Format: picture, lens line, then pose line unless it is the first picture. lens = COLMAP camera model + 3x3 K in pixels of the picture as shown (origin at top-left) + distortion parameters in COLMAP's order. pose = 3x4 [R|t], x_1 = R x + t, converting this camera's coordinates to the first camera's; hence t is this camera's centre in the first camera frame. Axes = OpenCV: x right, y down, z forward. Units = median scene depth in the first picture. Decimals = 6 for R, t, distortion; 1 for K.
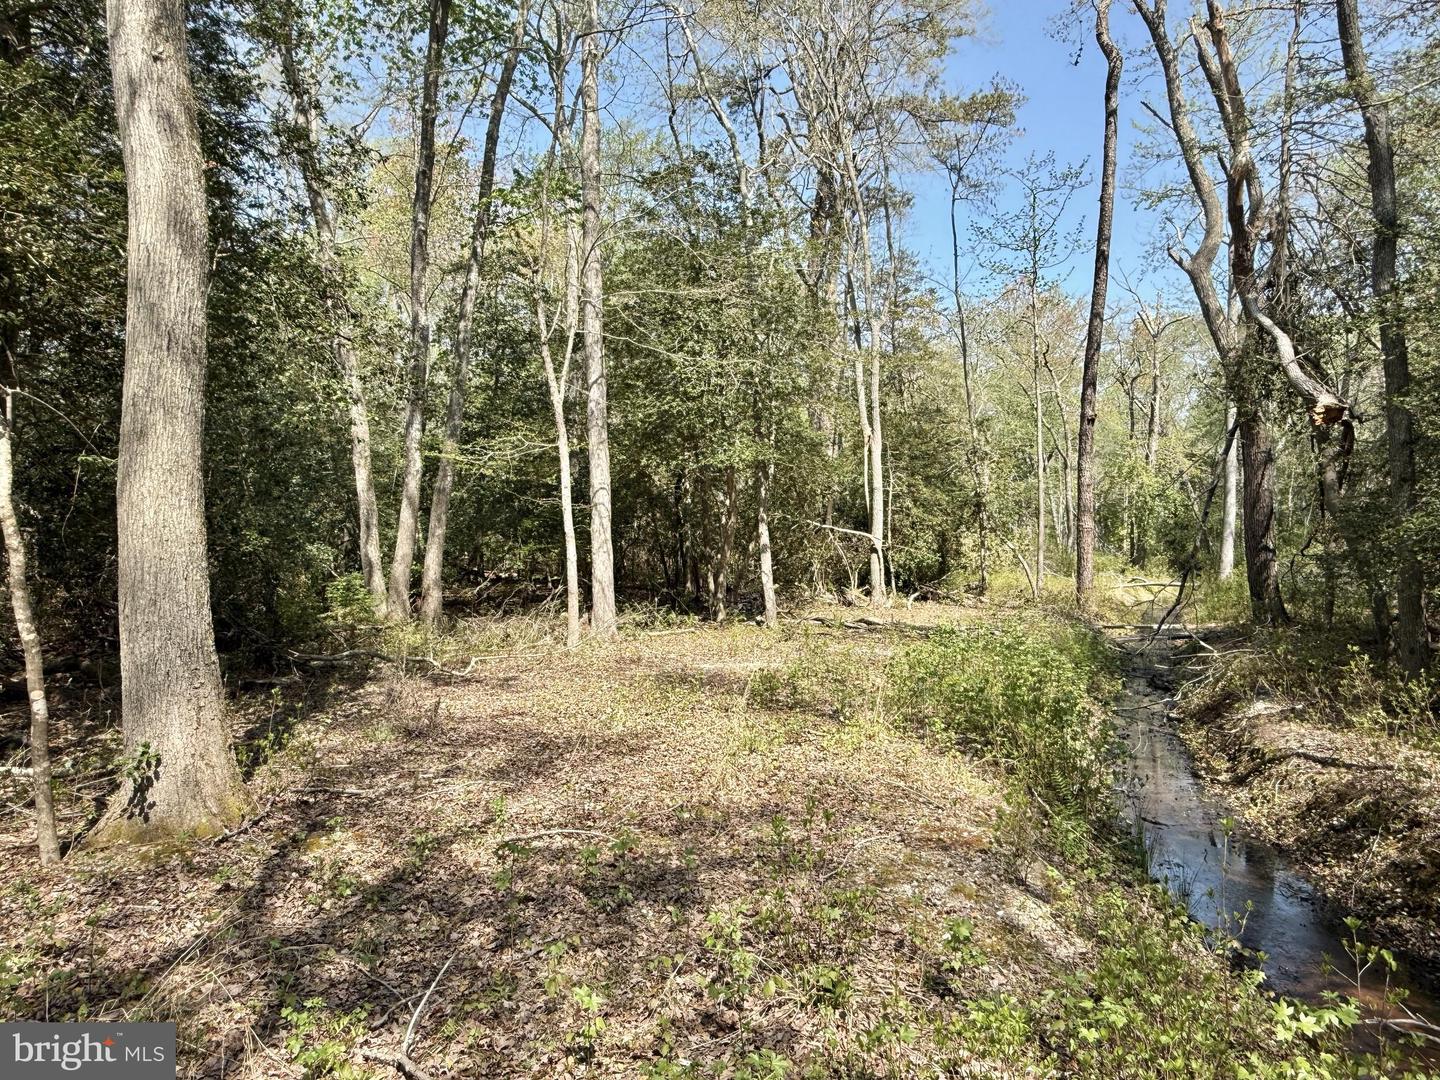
lens RADIAL K [[937.6, 0, 721.6], [0, 937.6, 532.1], [0, 0, 1]] dist [-0.000301, 0.003322]
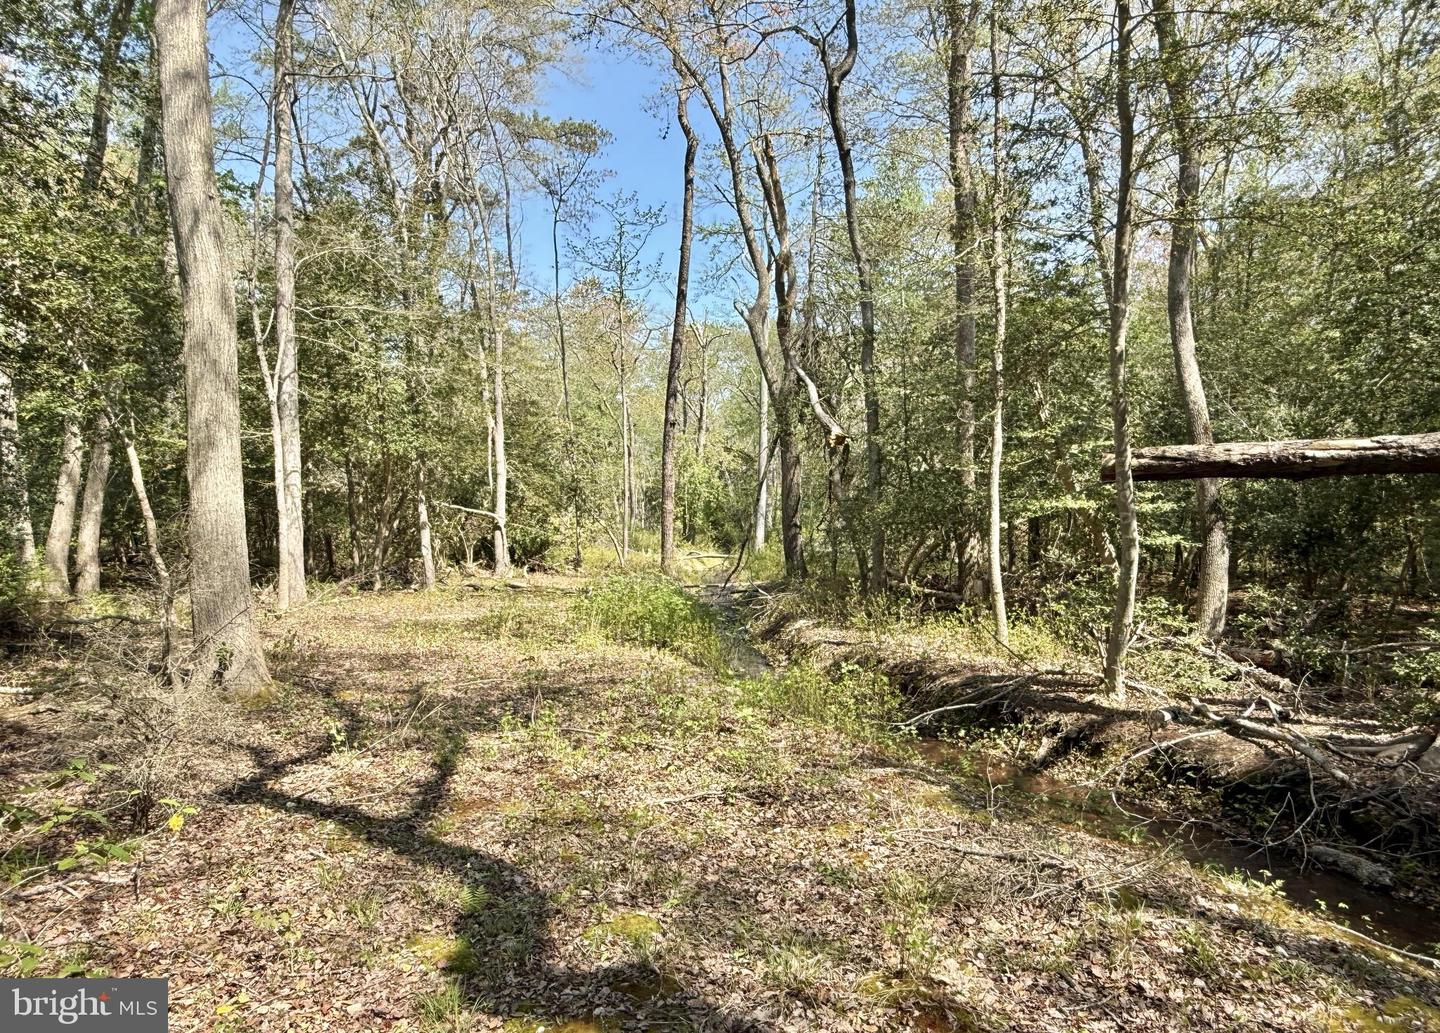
lens RADIAL K [[971.1, 0, 720.0], [0, 971.1, 516.5], [0, 0, 1]] dist [0.050371, -0.000610]
pose [[0.891677, 0.004193, 0.452654, -0.166802], [-0.005875, 0.999980, 0.002312, 0.001641], [-0.452635, -0.004721, 0.891683, -0.229757]]
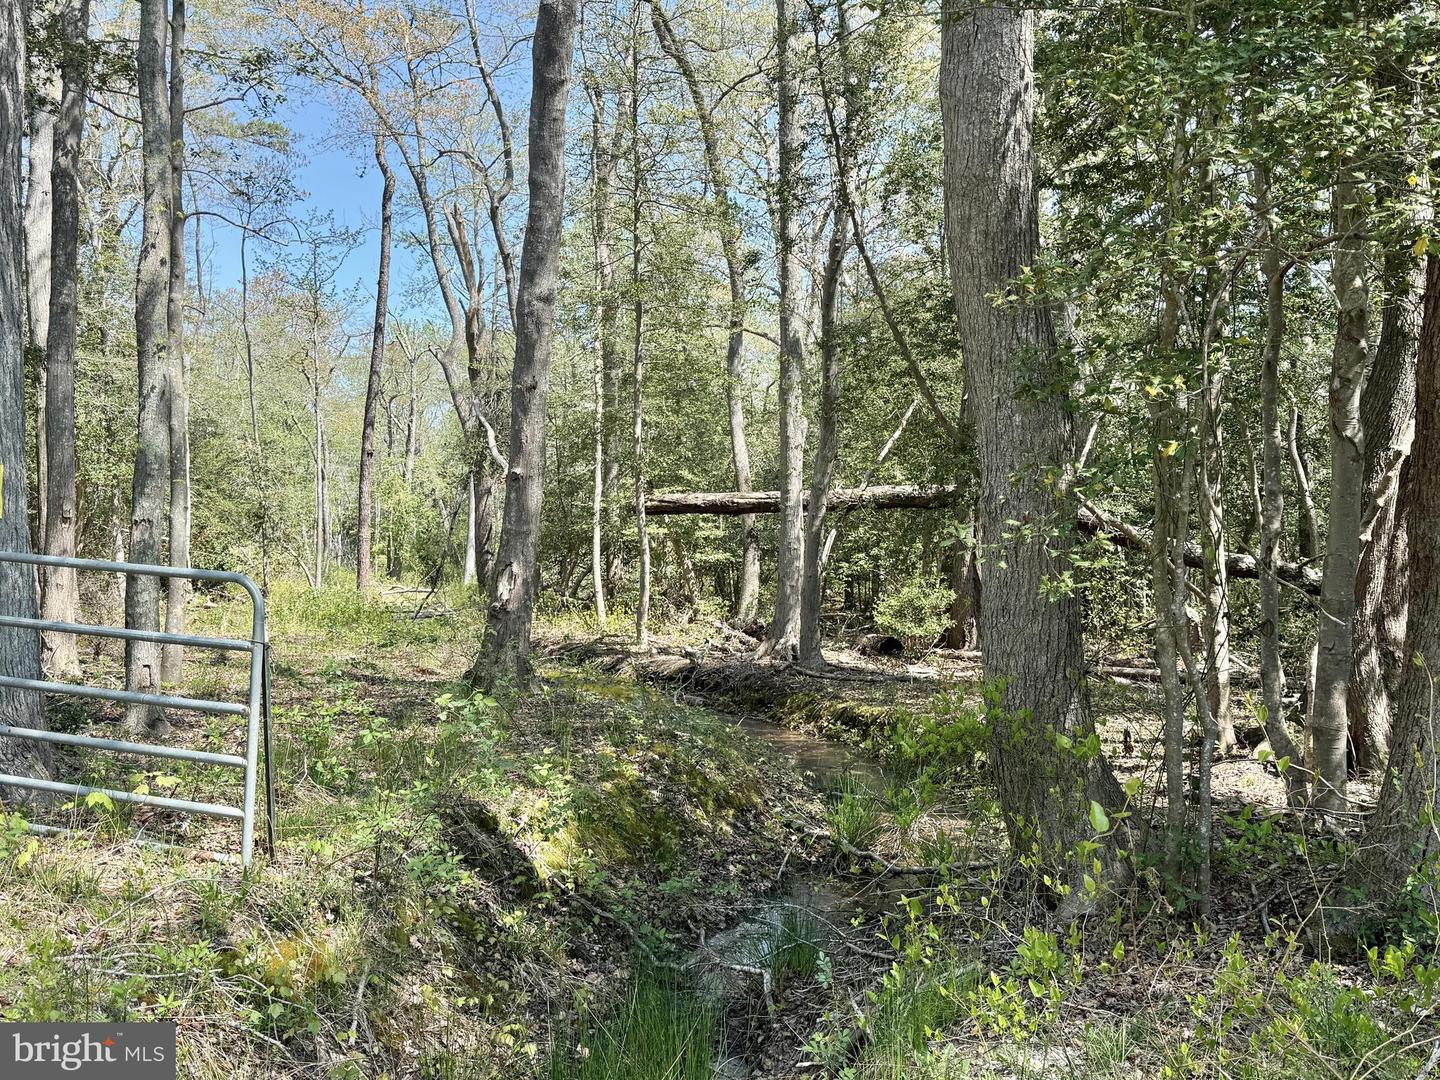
lens RADIAL K [[1248.1, 0, 723.4], [0, 1248.1, 539.2], [0, 0, 1]] dist [0.237343, -0.546451]
pose [[0.775376, 0.018174, 0.631238, -0.388827], [-0.011634, 0.999827, -0.014496, 0.020093], [-0.631392, 0.003896, 0.775454, -0.780837]]
